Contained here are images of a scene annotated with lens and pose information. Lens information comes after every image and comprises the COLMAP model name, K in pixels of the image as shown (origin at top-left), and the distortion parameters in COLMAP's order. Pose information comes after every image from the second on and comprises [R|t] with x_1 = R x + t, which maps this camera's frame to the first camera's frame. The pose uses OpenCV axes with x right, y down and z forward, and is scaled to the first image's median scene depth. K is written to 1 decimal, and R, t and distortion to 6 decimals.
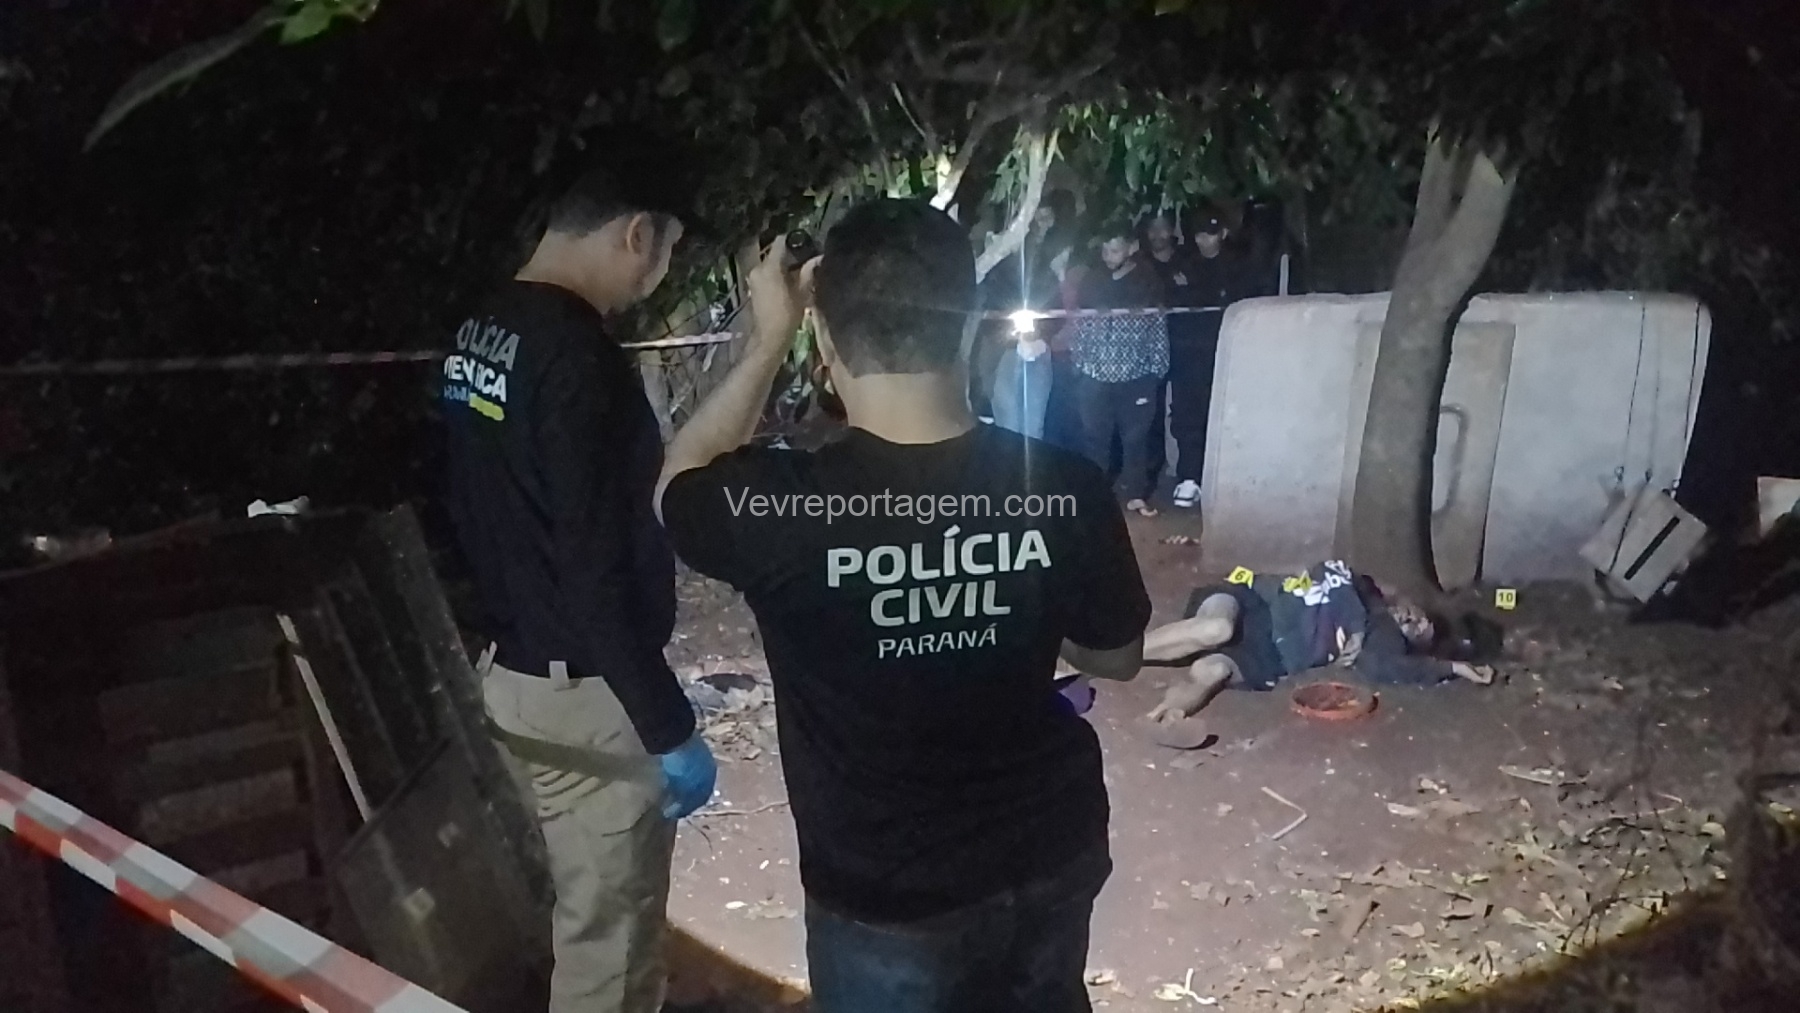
lens RADIAL K [[1362.4, 0, 900.0], [0, 1362.4, 506.5], [0, 0, 1]] dist [0.121244, -0.173814]
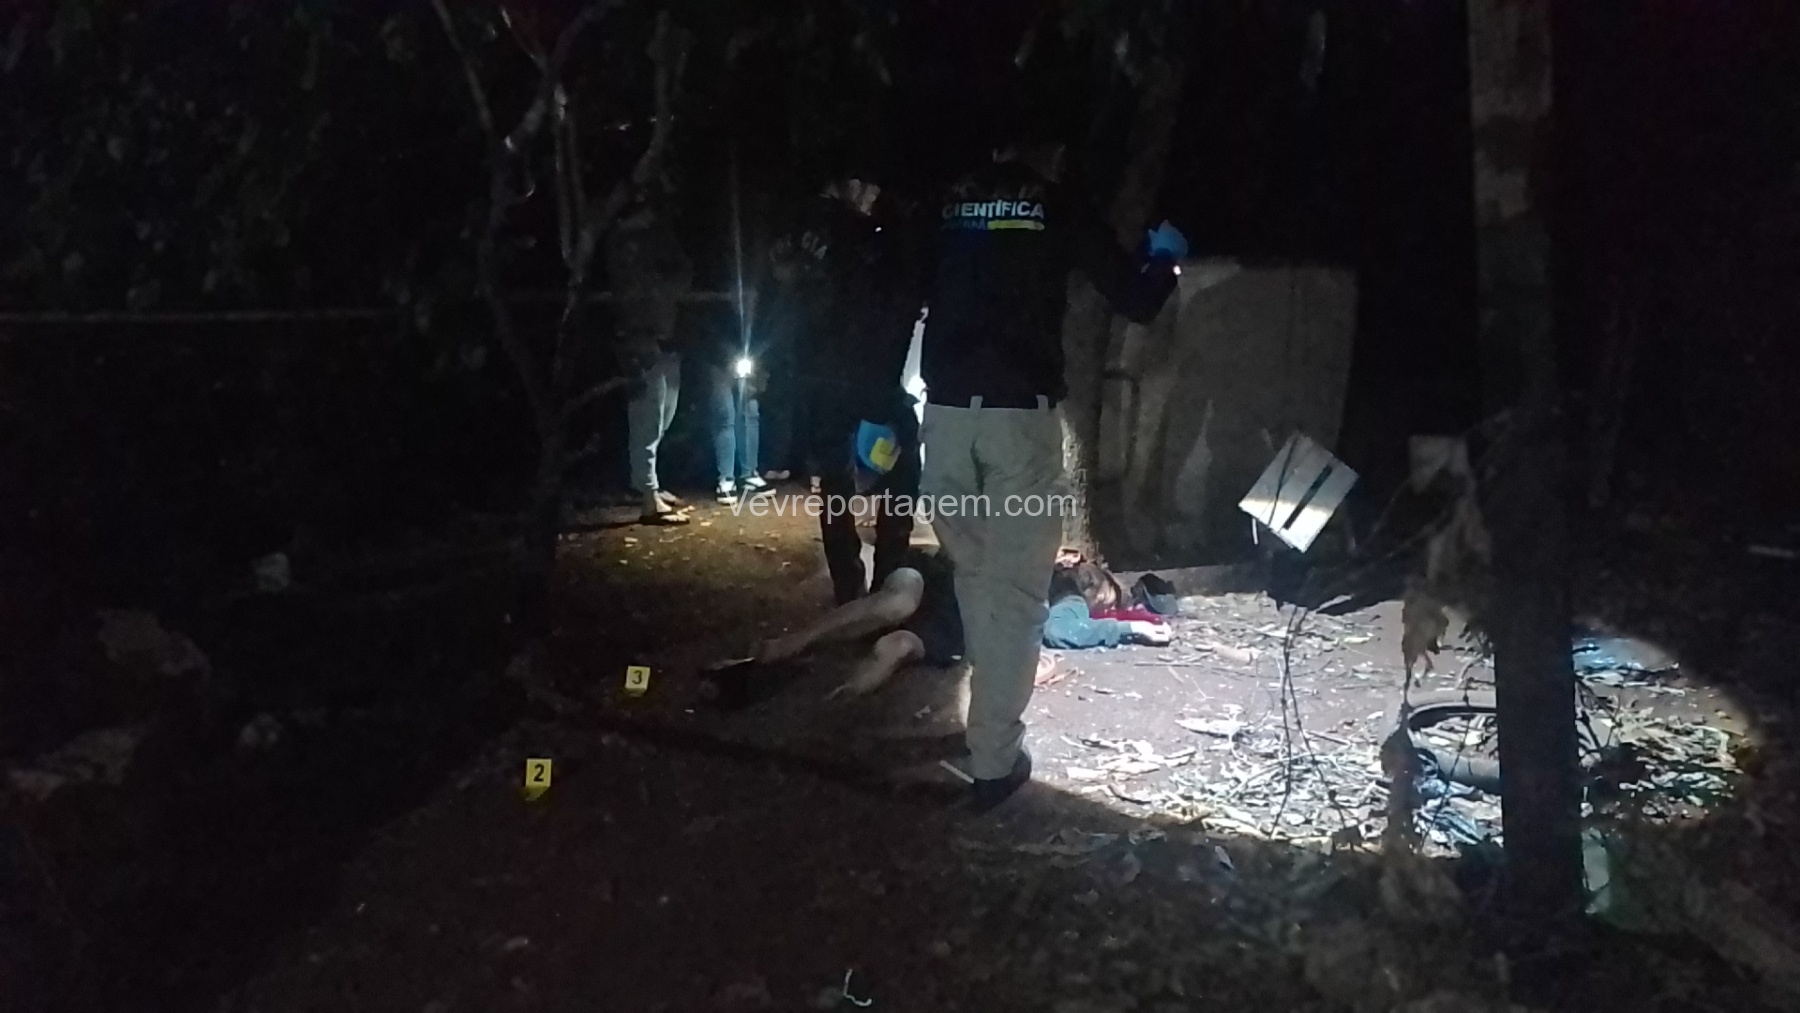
lens RADIAL K [[1362.4, 0, 900.0], [0, 1362.4, 506.5], [0, 0, 1]] dist [0.121244, -0.173814]
pose [[0.980378, -0.045728, 0.191749, 0.054870], [0.047654, 0.998849, -0.005440, 0.027767], [-0.191280, 0.014471, 0.981429, 0.075299]]
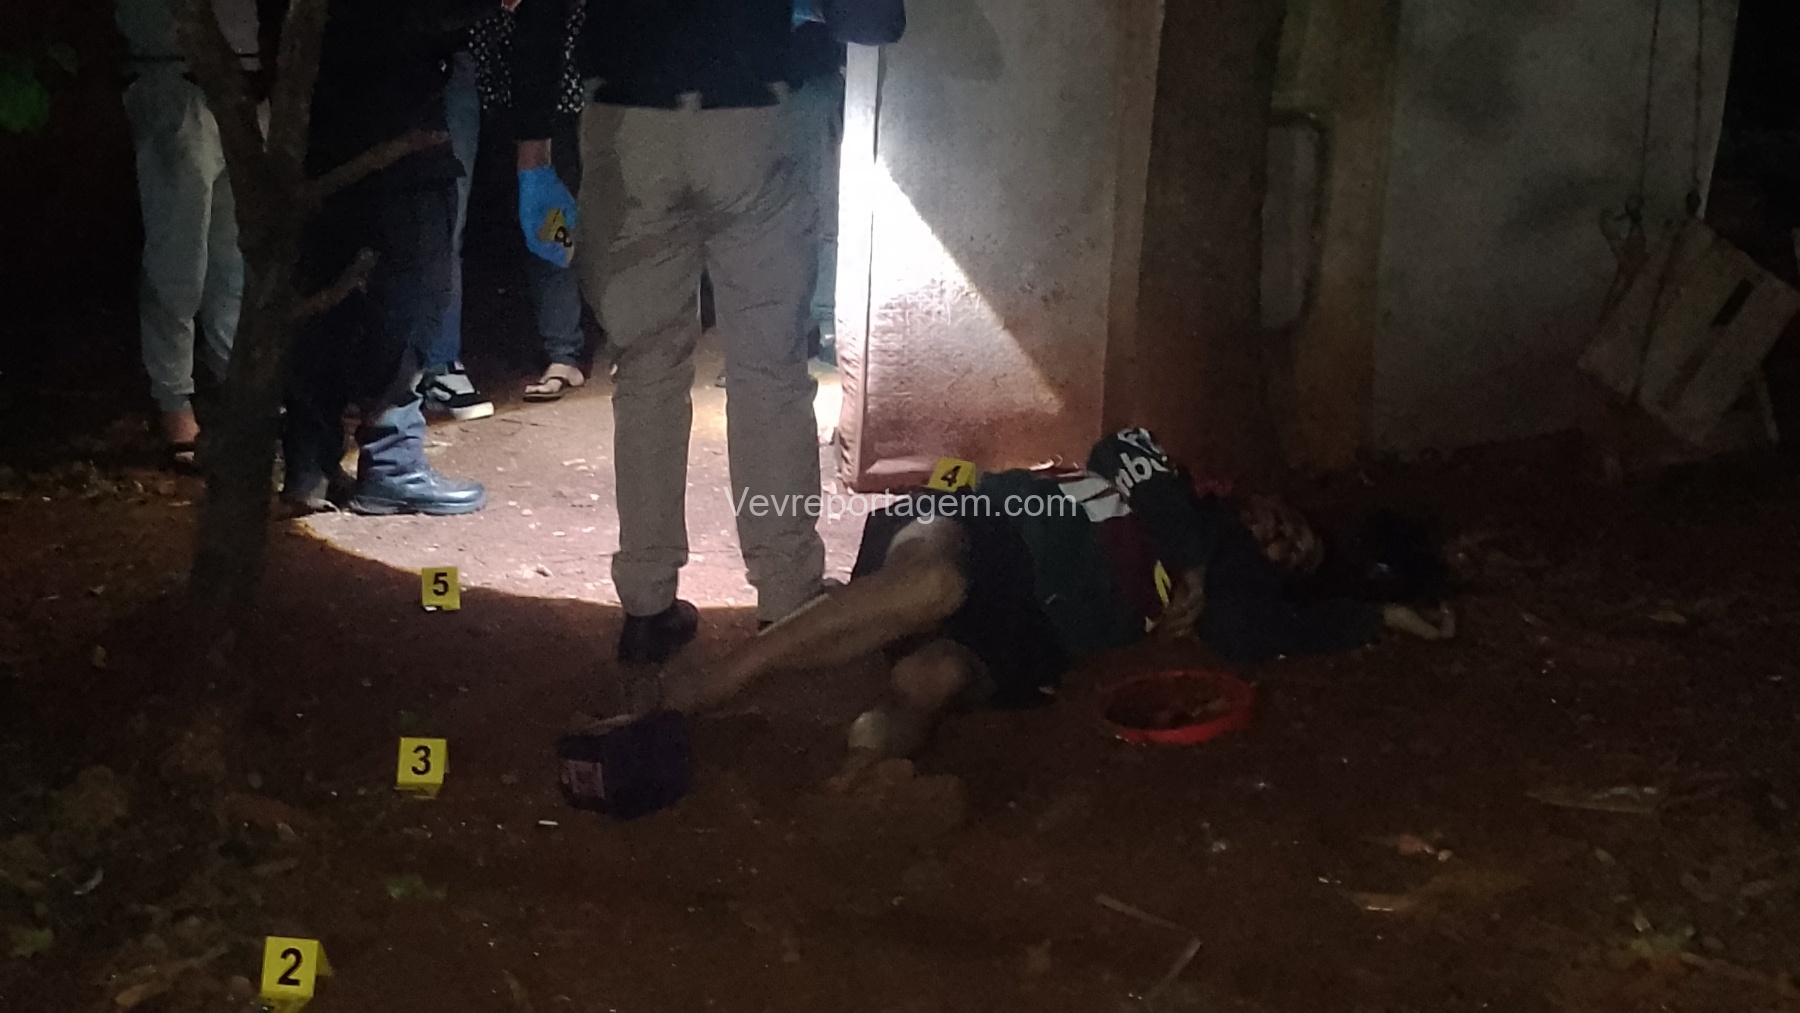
lens RADIAL K [[2631.7, 0, 900.0], [0, 2631.7, 506.5], [0, 0, 1]] dist [0.148990, -0.023650]
pose [[0.952363, -0.091540, 0.290905, -0.040515], [0.085212, 0.995770, 0.034375, 0.030117], [-0.292821, -0.007949, 0.956134, 0.142187]]
